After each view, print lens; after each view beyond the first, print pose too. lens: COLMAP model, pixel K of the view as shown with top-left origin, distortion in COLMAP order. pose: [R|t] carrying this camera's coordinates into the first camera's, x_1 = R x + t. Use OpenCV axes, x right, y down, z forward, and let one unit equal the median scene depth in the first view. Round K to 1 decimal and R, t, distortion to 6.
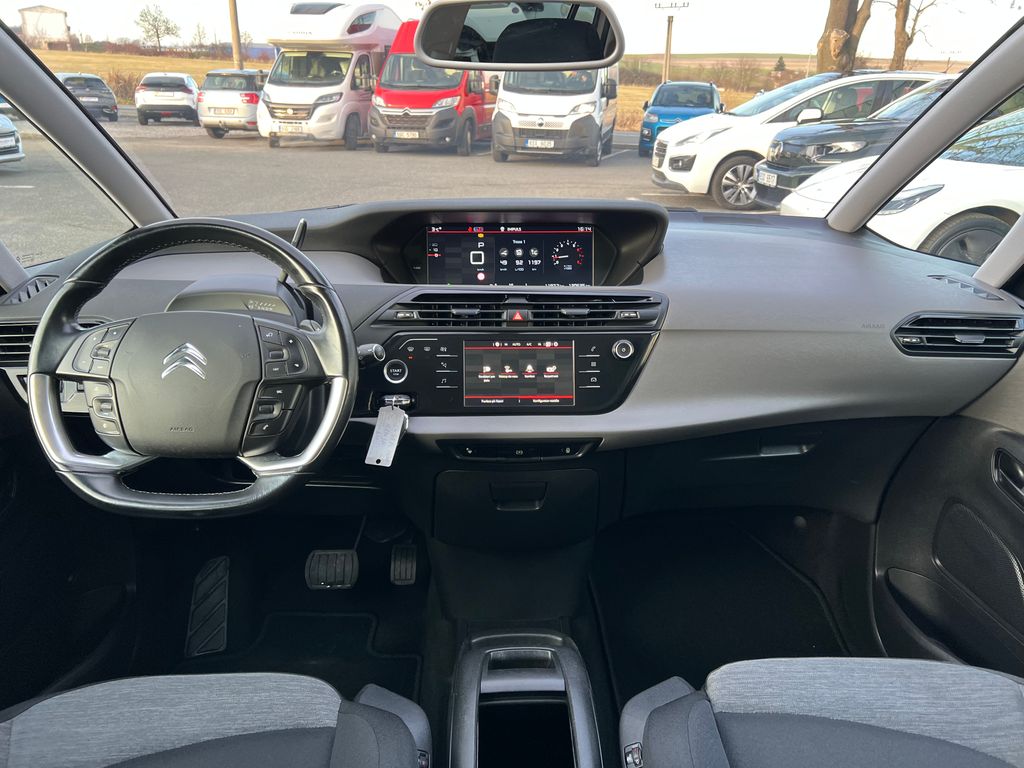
lens RADIAL K [[766.7, 0, 511.2], [0, 766.7, 385.5], [0, 0, 1]] dist [-0.028601, -0.018058]
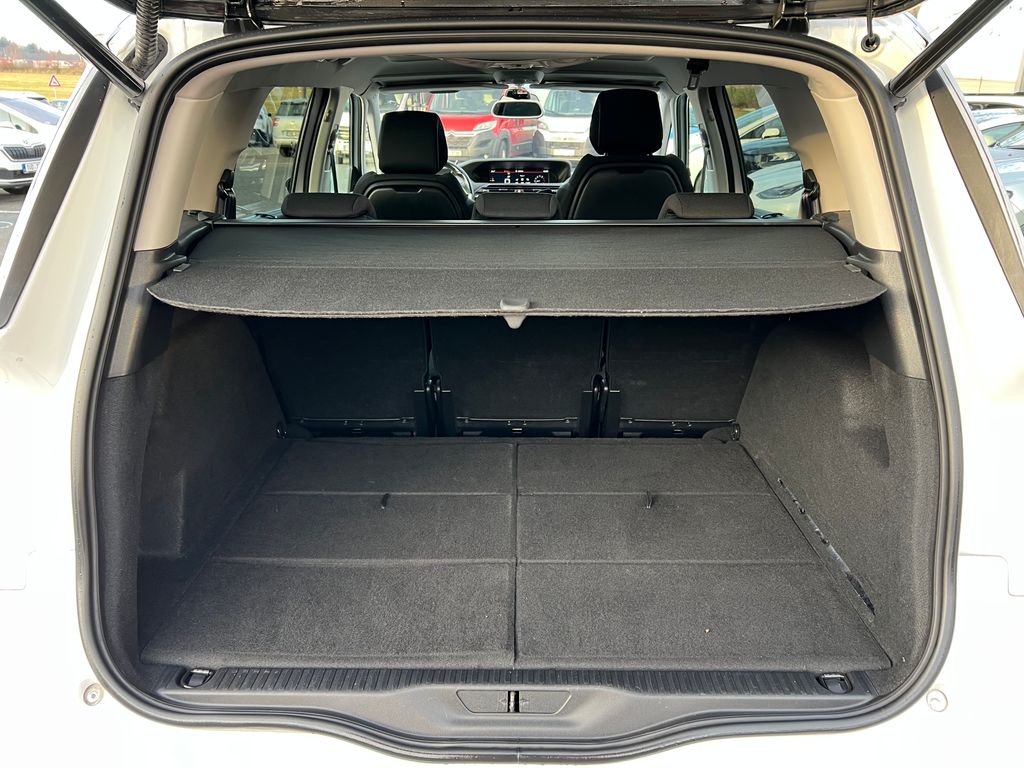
lens RADIAL K [[766.7, 0, 509.6], [0, 766.7, 380.8], [0, 0, 1]] dist [-0.028601, -0.018058]
pose [[0.998948, 0.006591, -0.045376, 0.095735], [-0.008049, 0.999455, -0.032015, 0.650067], [0.045140, 0.032347, 0.998457, -1.762719]]
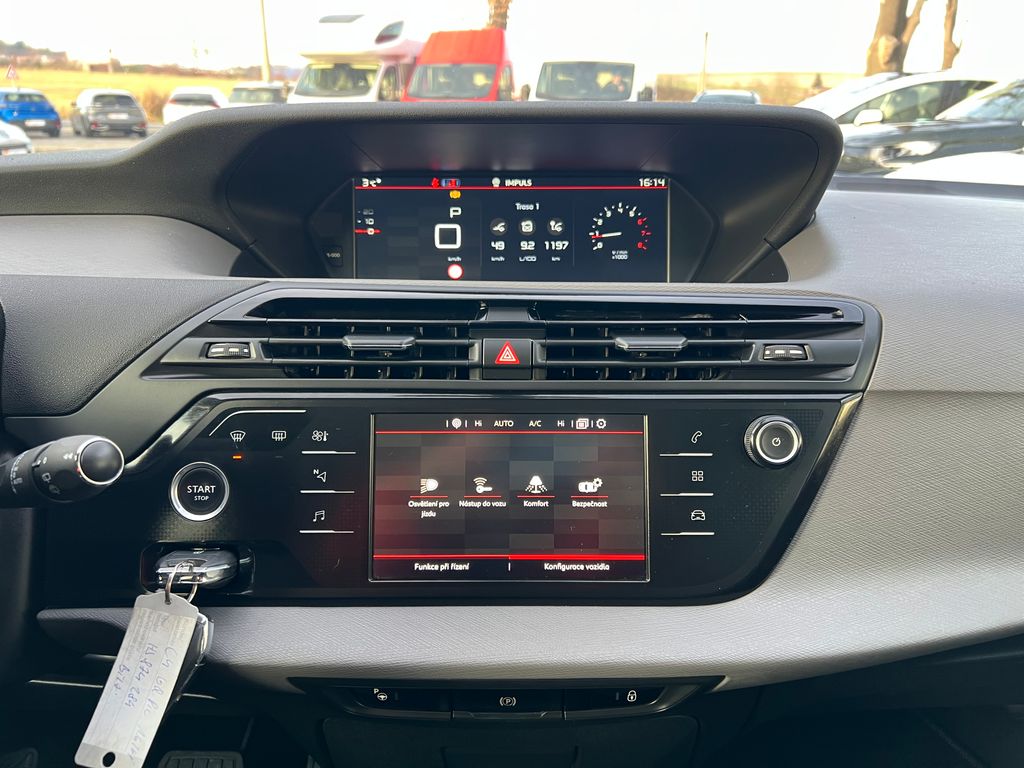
lens RADIAL K [[766.7, 0, 506.8], [0, 766.7, 379.0], [0, 0, 1]] dist [-0.028601, -0.018058]
pose [[0.998814, 0.006207, -0.048295, 0.022210], [-0.007774, 0.999447, -0.032343, -0.051560], [0.048067, 0.032680, 0.998309, 0.477914]]
